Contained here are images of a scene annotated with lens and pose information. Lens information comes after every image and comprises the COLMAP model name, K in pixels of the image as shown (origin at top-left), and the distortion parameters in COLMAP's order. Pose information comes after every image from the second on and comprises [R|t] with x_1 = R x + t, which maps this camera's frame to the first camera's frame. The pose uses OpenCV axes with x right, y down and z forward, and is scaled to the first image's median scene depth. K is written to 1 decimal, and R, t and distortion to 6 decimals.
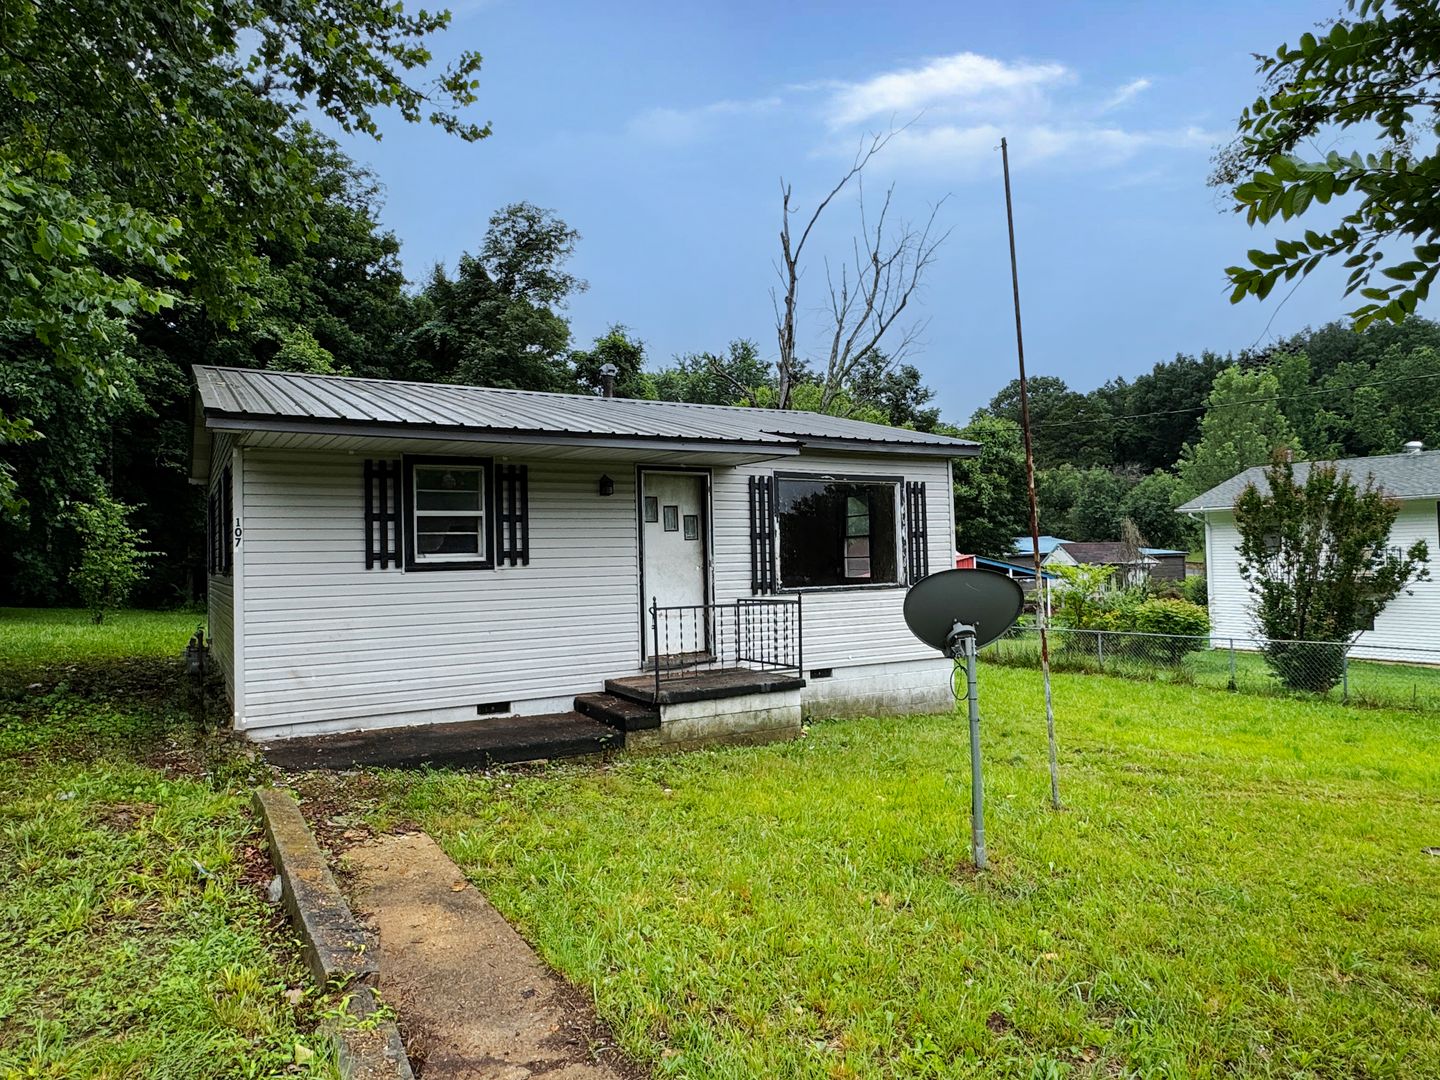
lens RADIAL K [[912.4, 0, 713.4], [0, 912.4, 530.2], [0, 0, 1]] dist [0.002387, 0.000766]
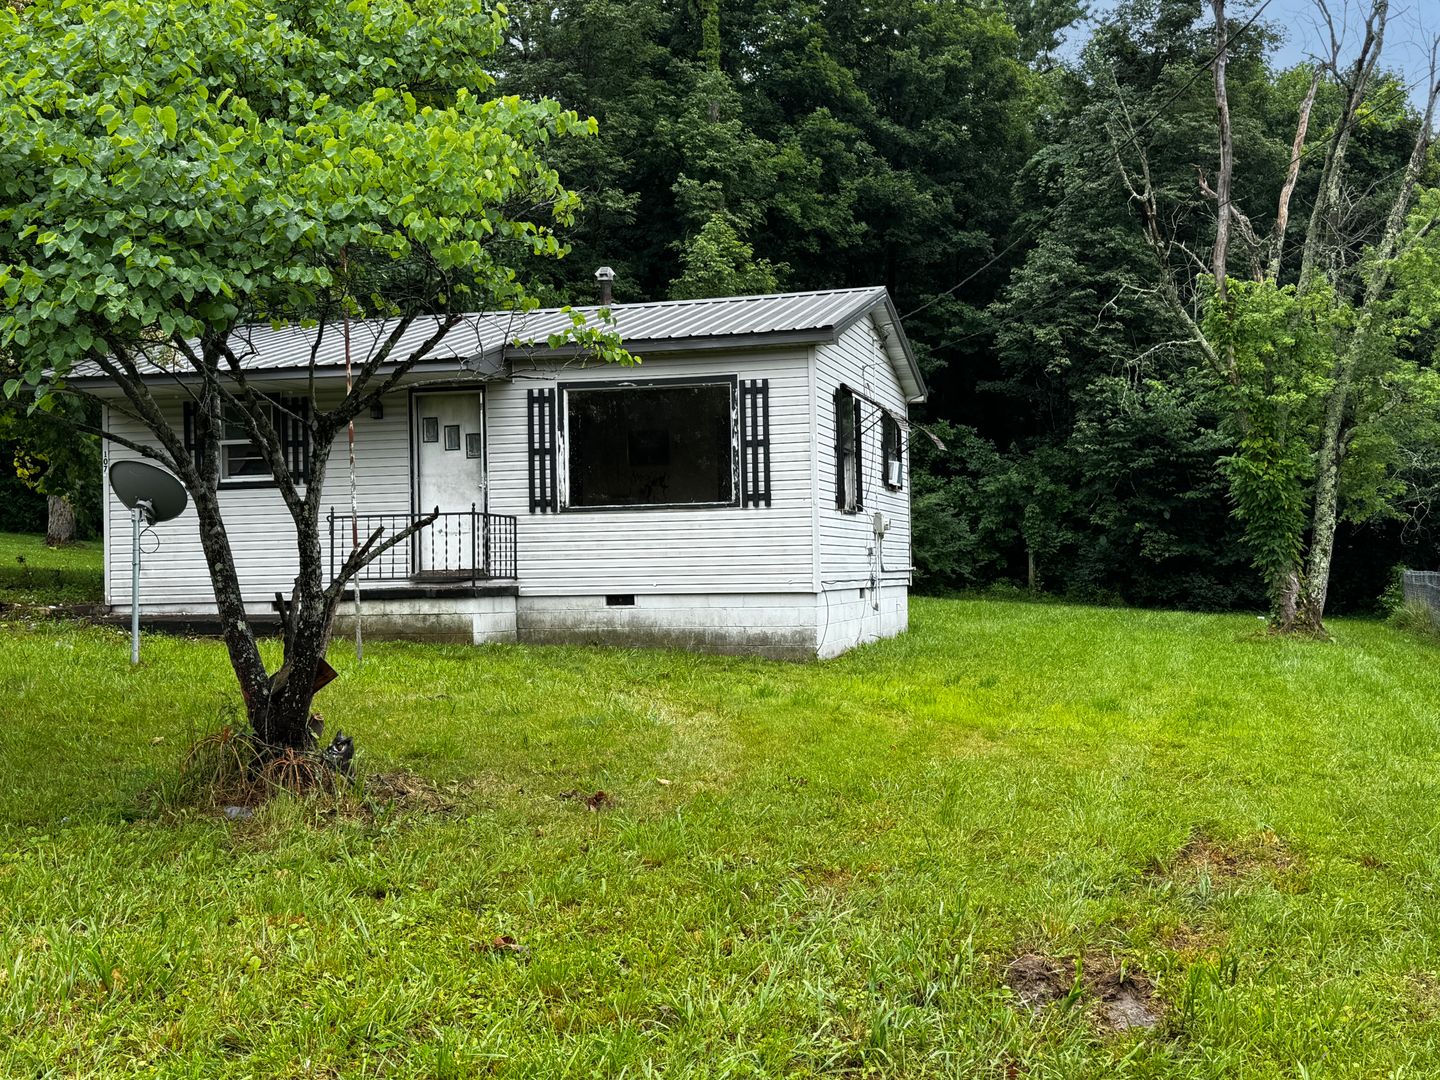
lens RADIAL K [[1769.3, 0, 720.0], [0, 1769.3, 540.0], [0, 0, 1]] dist [0.196204, -0.347569]
pose [[0.699868, -0.007113, -0.714237, 1.551678], [0.025783, 0.999550, 0.015310, 0.077201], [0.713807, -0.029130, 0.699736, -0.179452]]
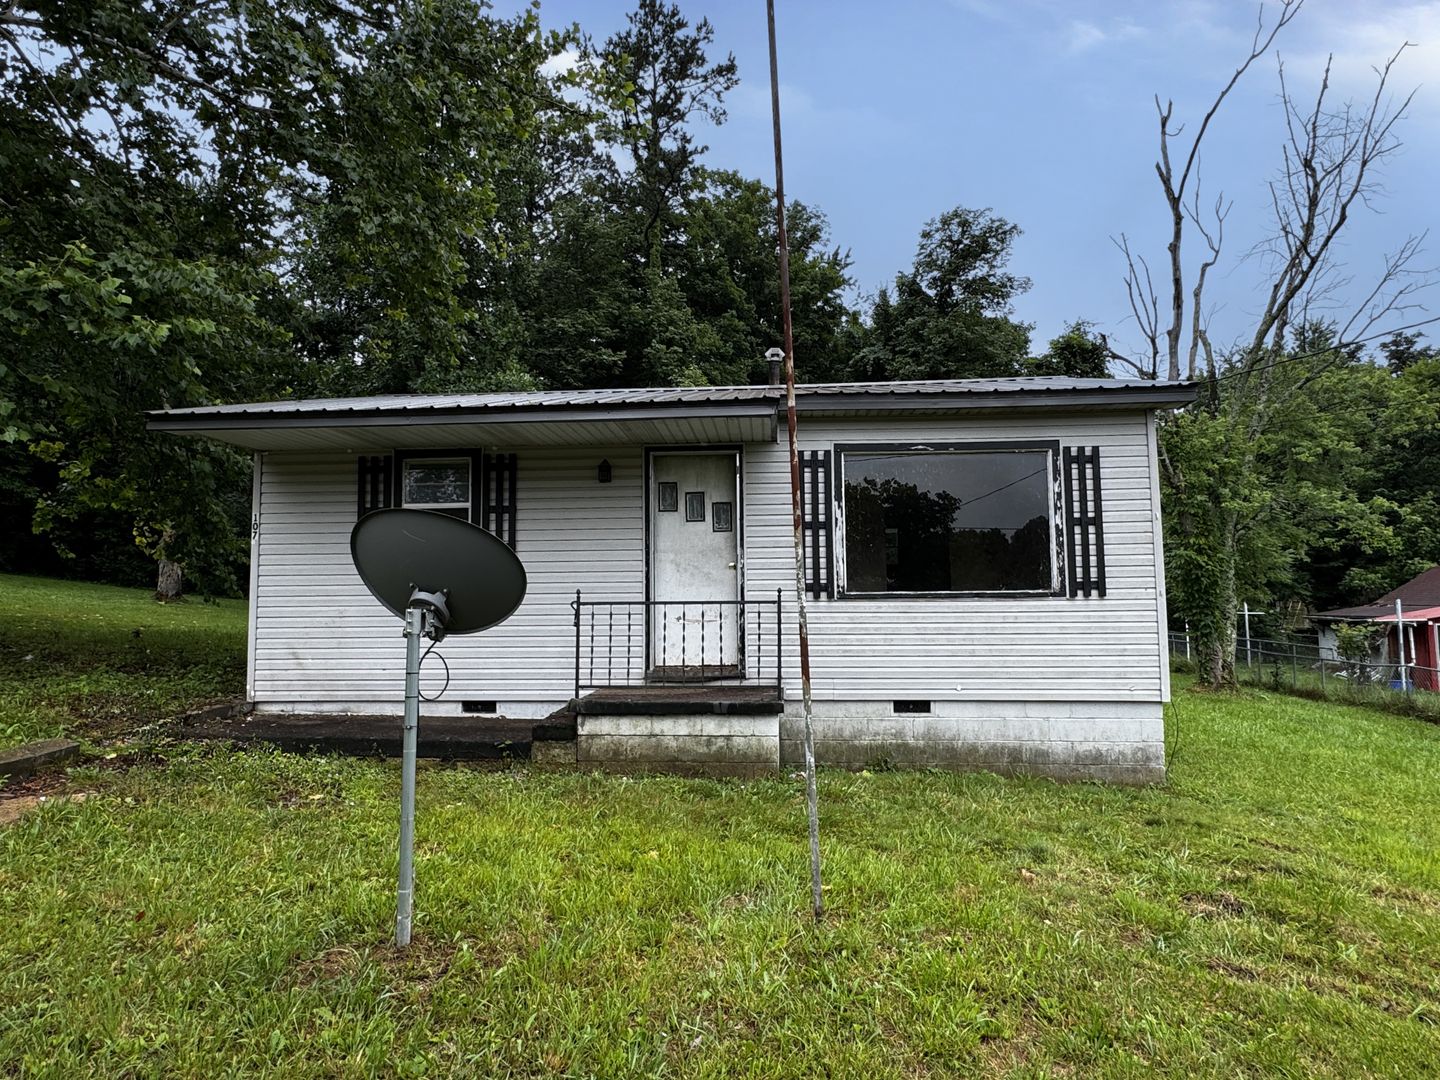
lens RADIAL K [[936.5, 0, 706.8], [0, 936.5, 529.8], [0, 0, 1]] dist [-0.002533, 0.001078]
pose [[0.817639, -0.032070, -0.574837, 0.457605], [0.007287, 0.998944, -0.045365, 0.047784], [0.575685, 0.032904, 0.817009, 0.281658]]
